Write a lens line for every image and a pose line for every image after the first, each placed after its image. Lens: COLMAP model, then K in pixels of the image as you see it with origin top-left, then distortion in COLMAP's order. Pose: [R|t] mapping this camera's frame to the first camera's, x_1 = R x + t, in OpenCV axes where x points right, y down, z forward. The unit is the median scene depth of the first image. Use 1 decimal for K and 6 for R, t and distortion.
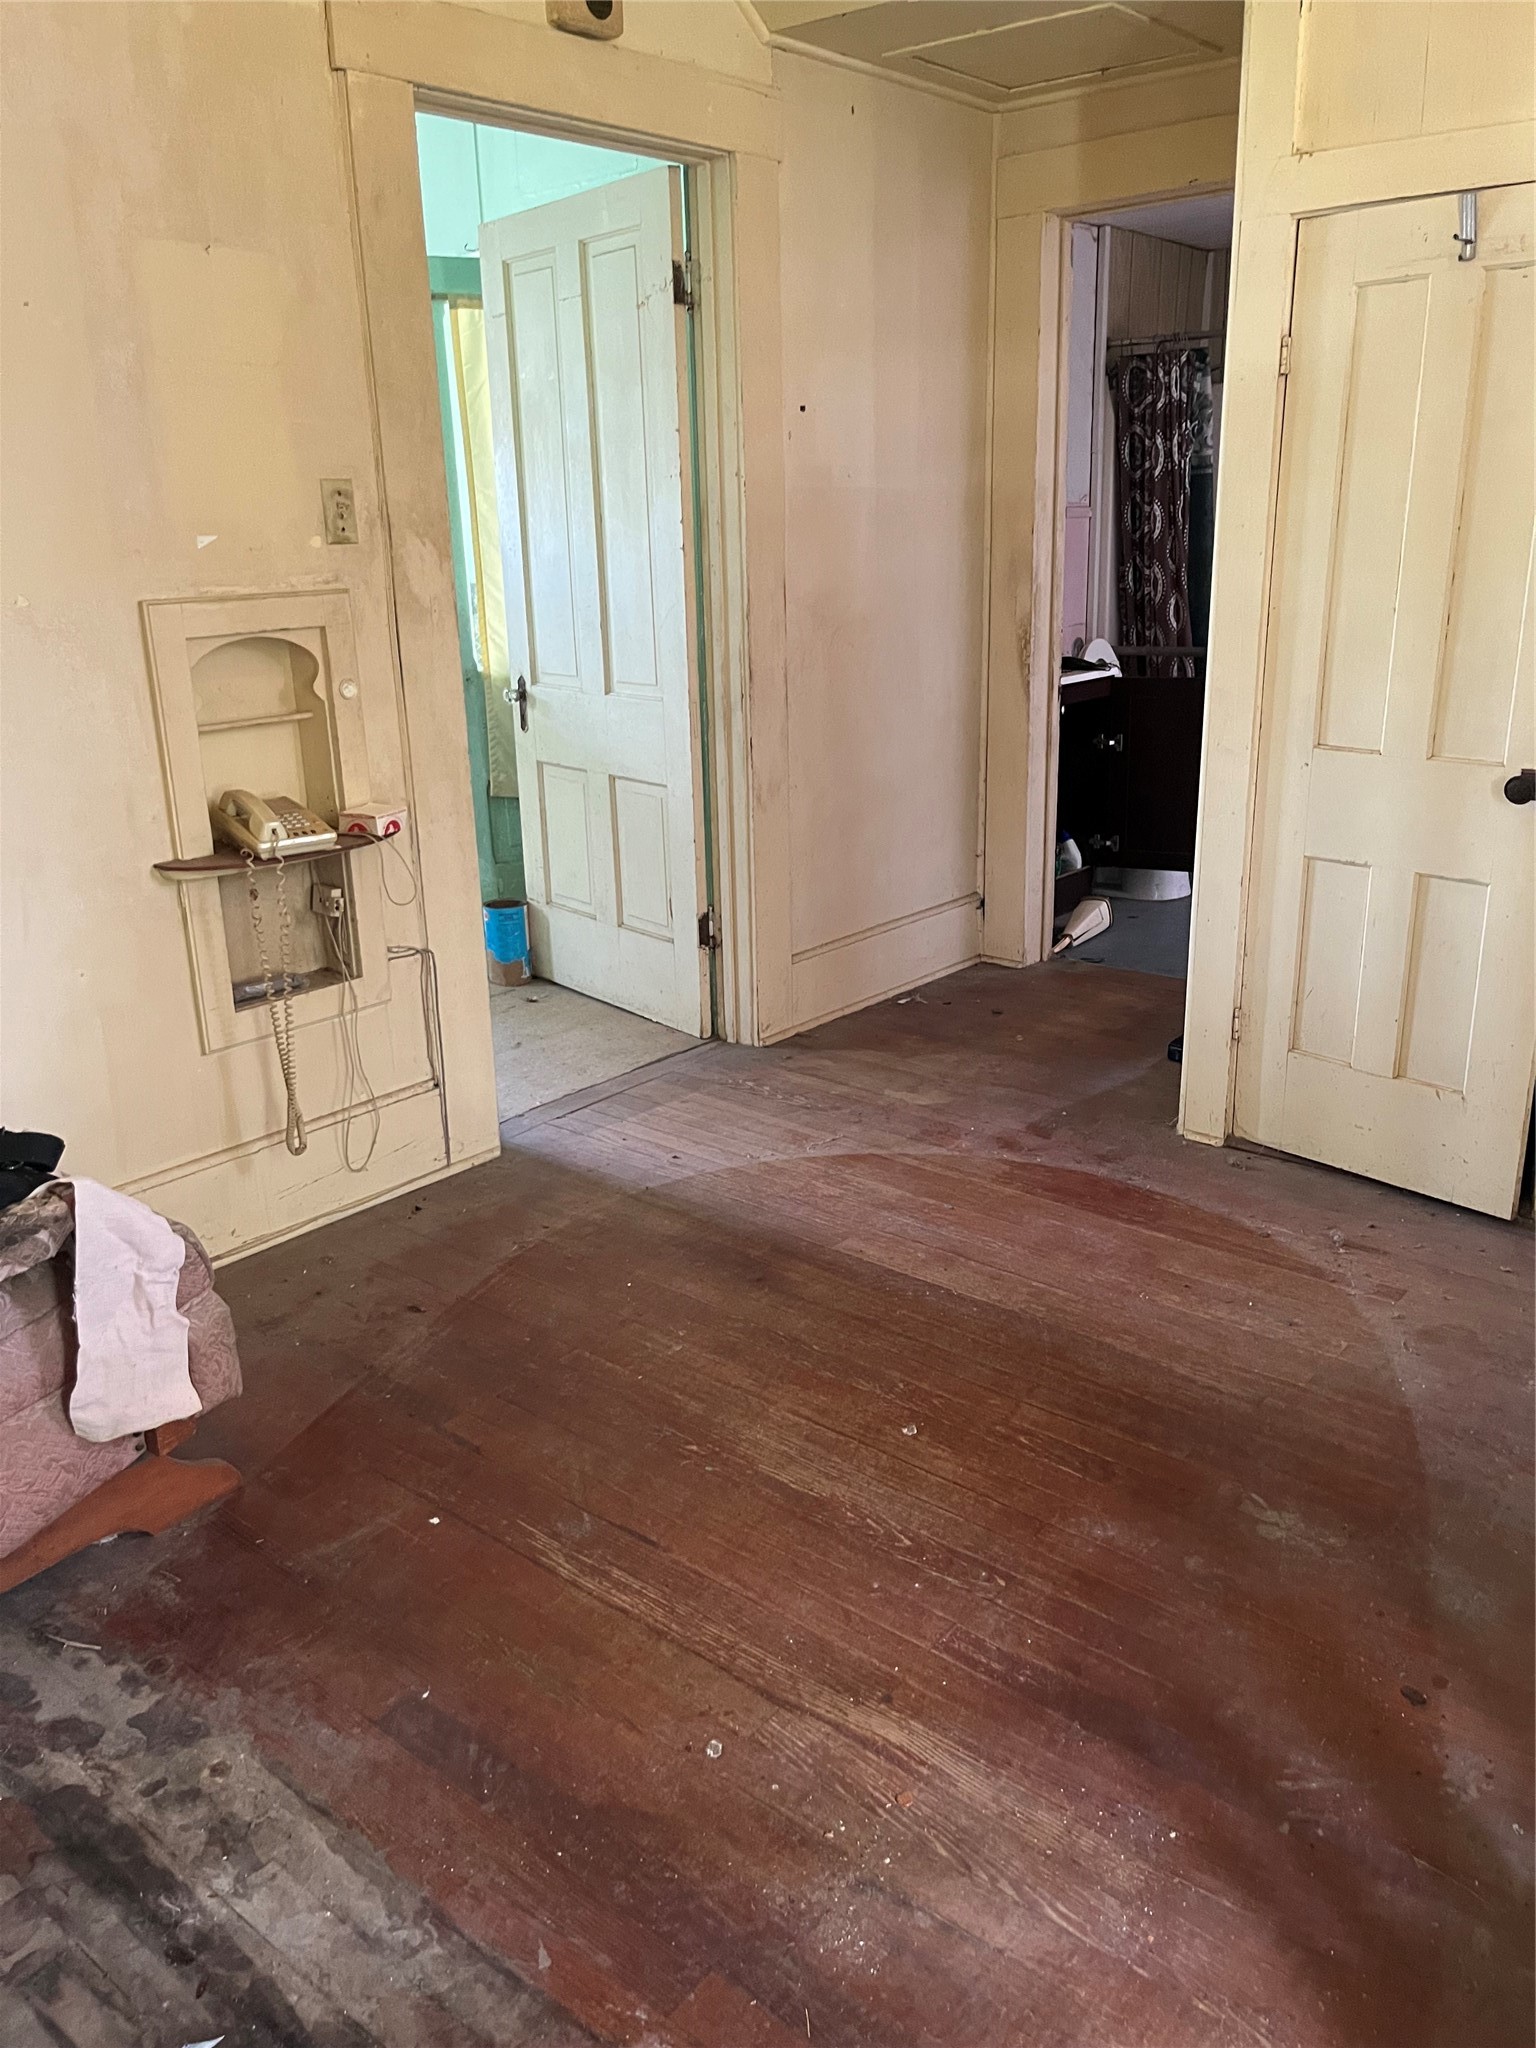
lens RADIAL K [[1557.0, 0, 771.2], [0, 1557.0, 1021.7], [0, 0, 1]] dist [0.035882, -0.035289]
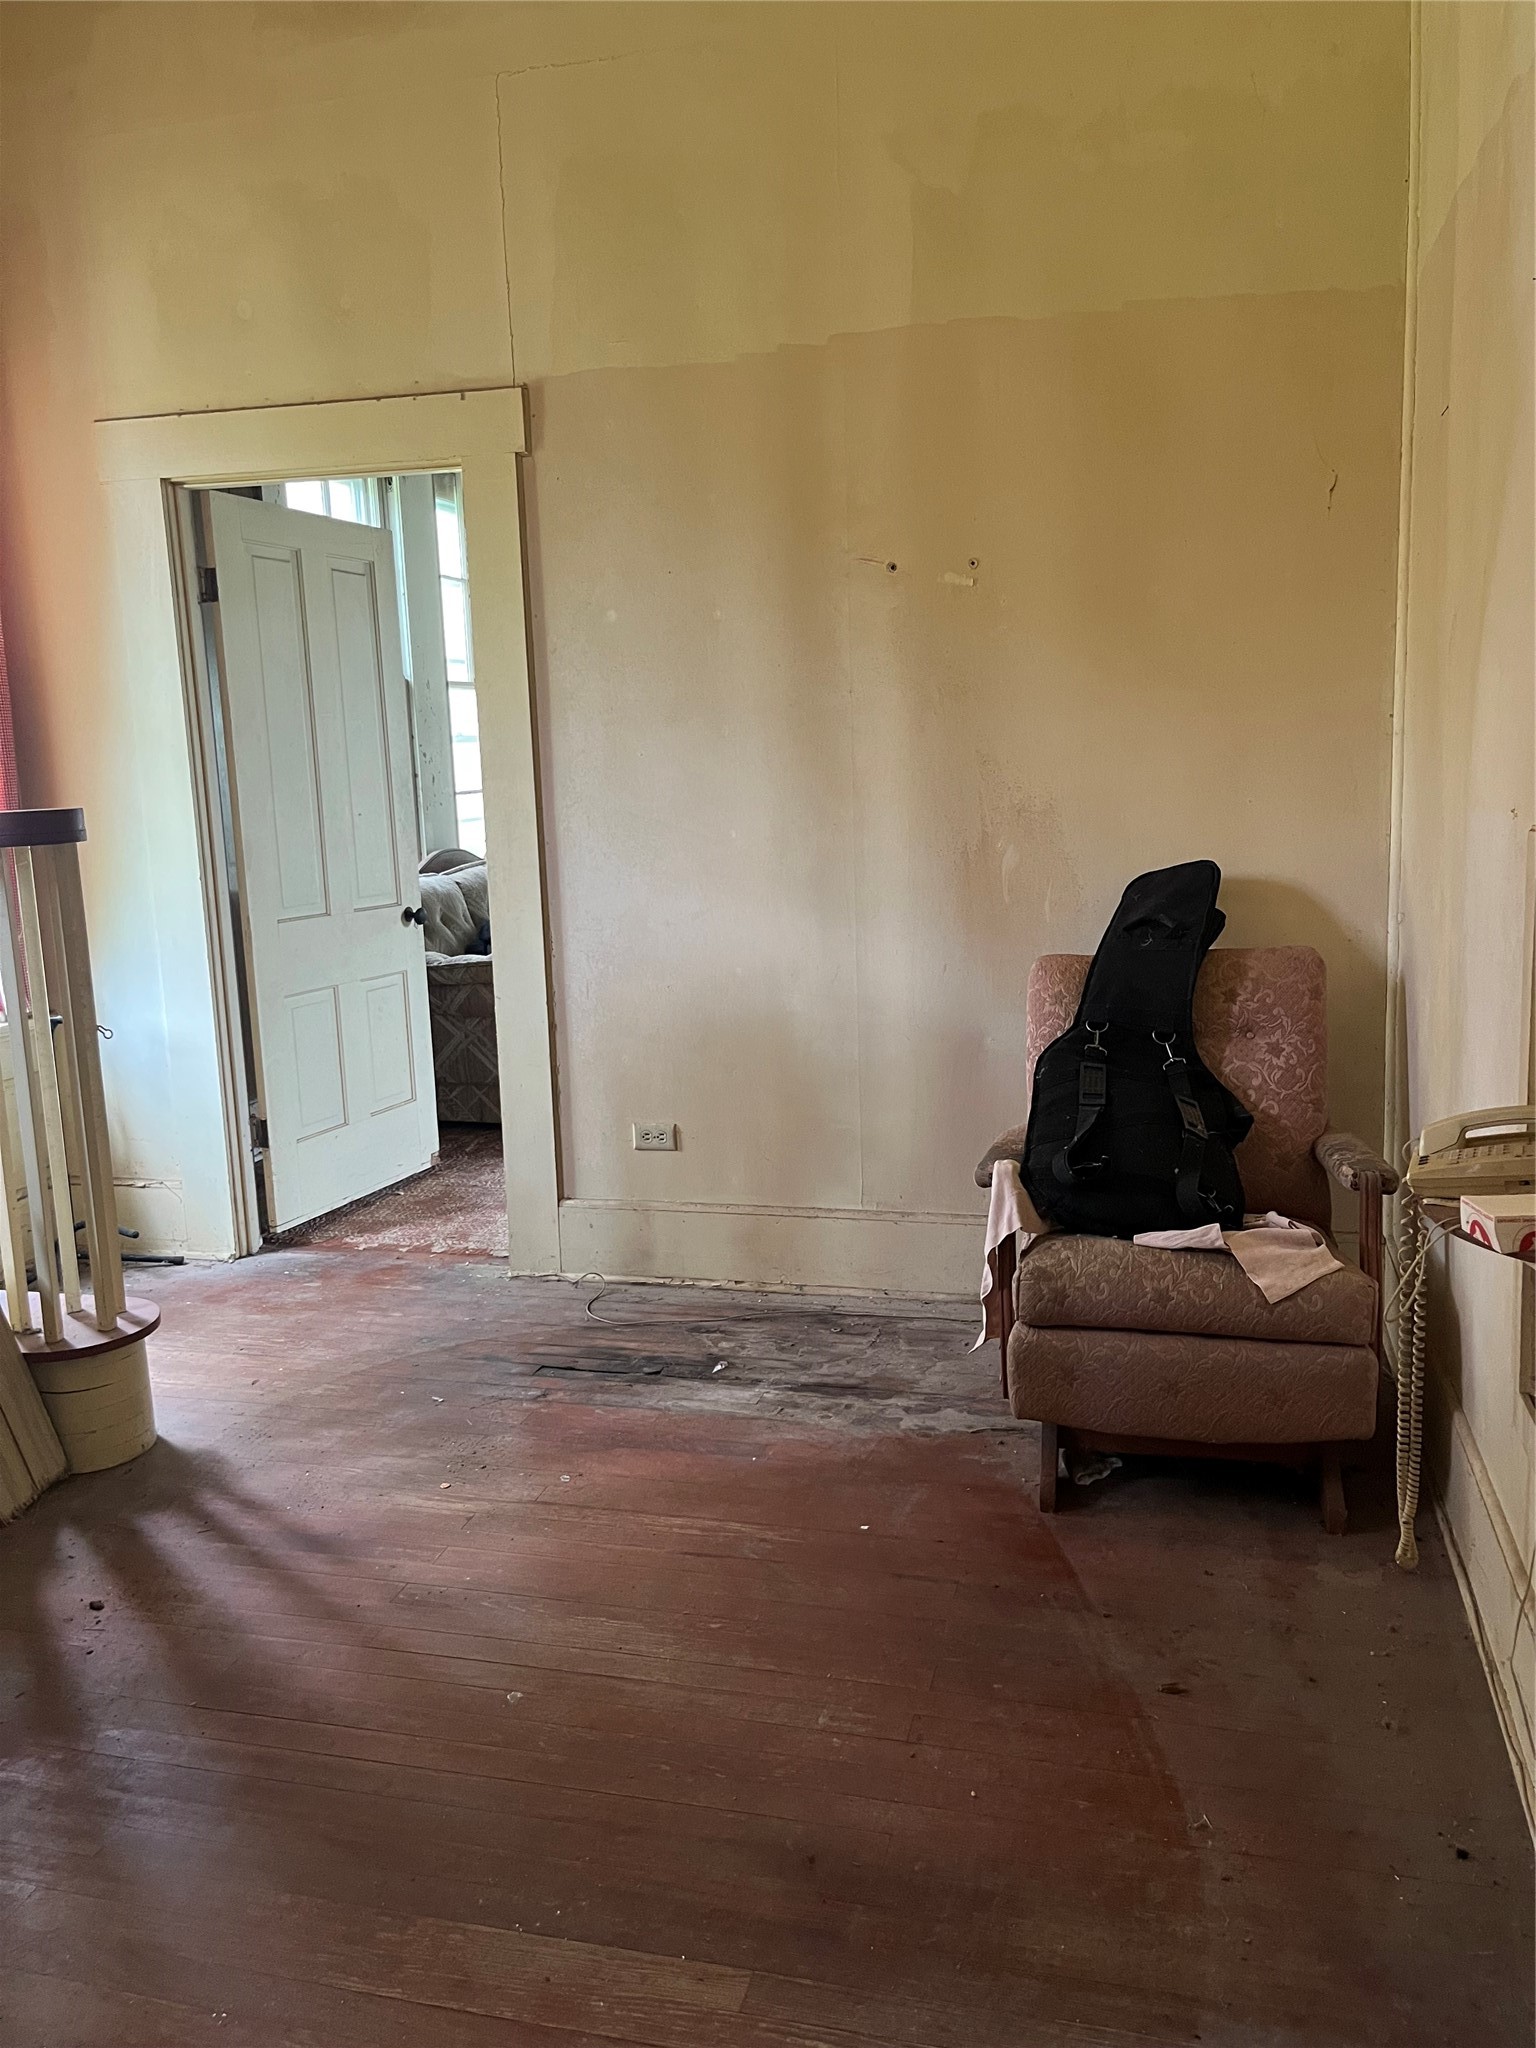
lens RADIAL K [[1557.0, 0, 764.9], [0, 1557.0, 1021.0], [0, 0, 1]] dist [0.035882, -0.035289]
pose [[-0.907643, 0.125218, -0.400630, 0.235727], [-0.072457, 0.893396, 0.443389, -0.454139], [0.413442, 0.431467, -0.801812, 1.385284]]
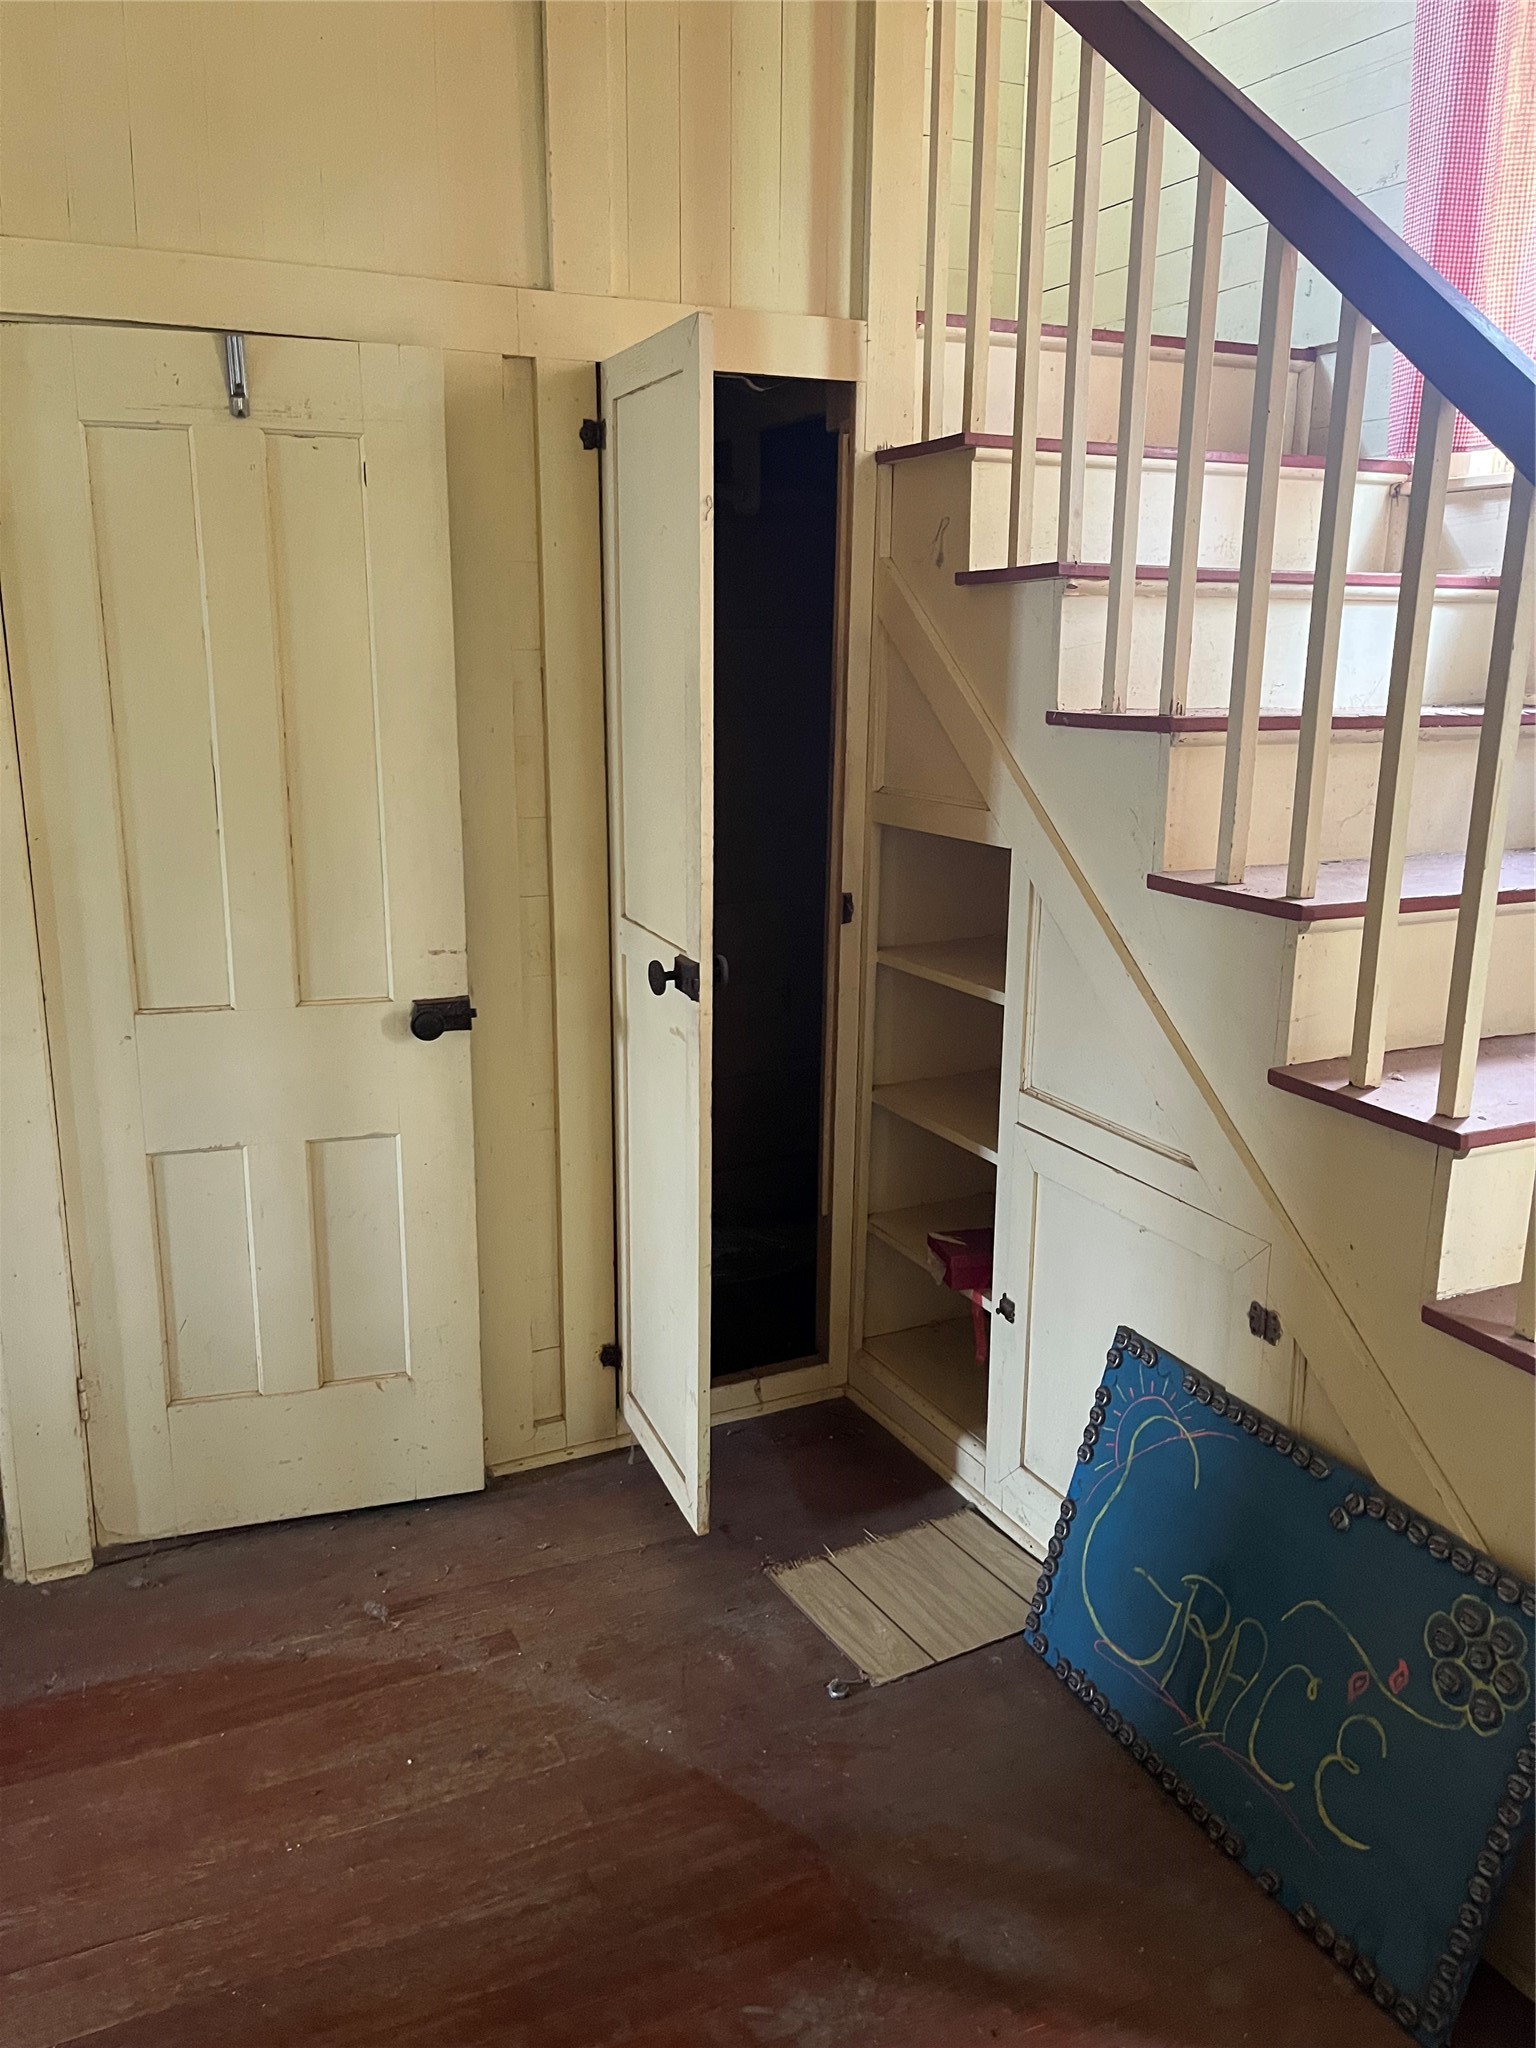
lens RADIAL K [[1557.0, 0, 768.8], [0, 1557.0, 1008.3], [0, 0, 1]] dist [0.035882, -0.035289]
pose [[0.417997, -0.180175, 0.890402, -0.211877], [0.266525, 0.961326, 0.069407, -0.162884], [-0.868472, 0.208302, 0.449852, 0.433480]]
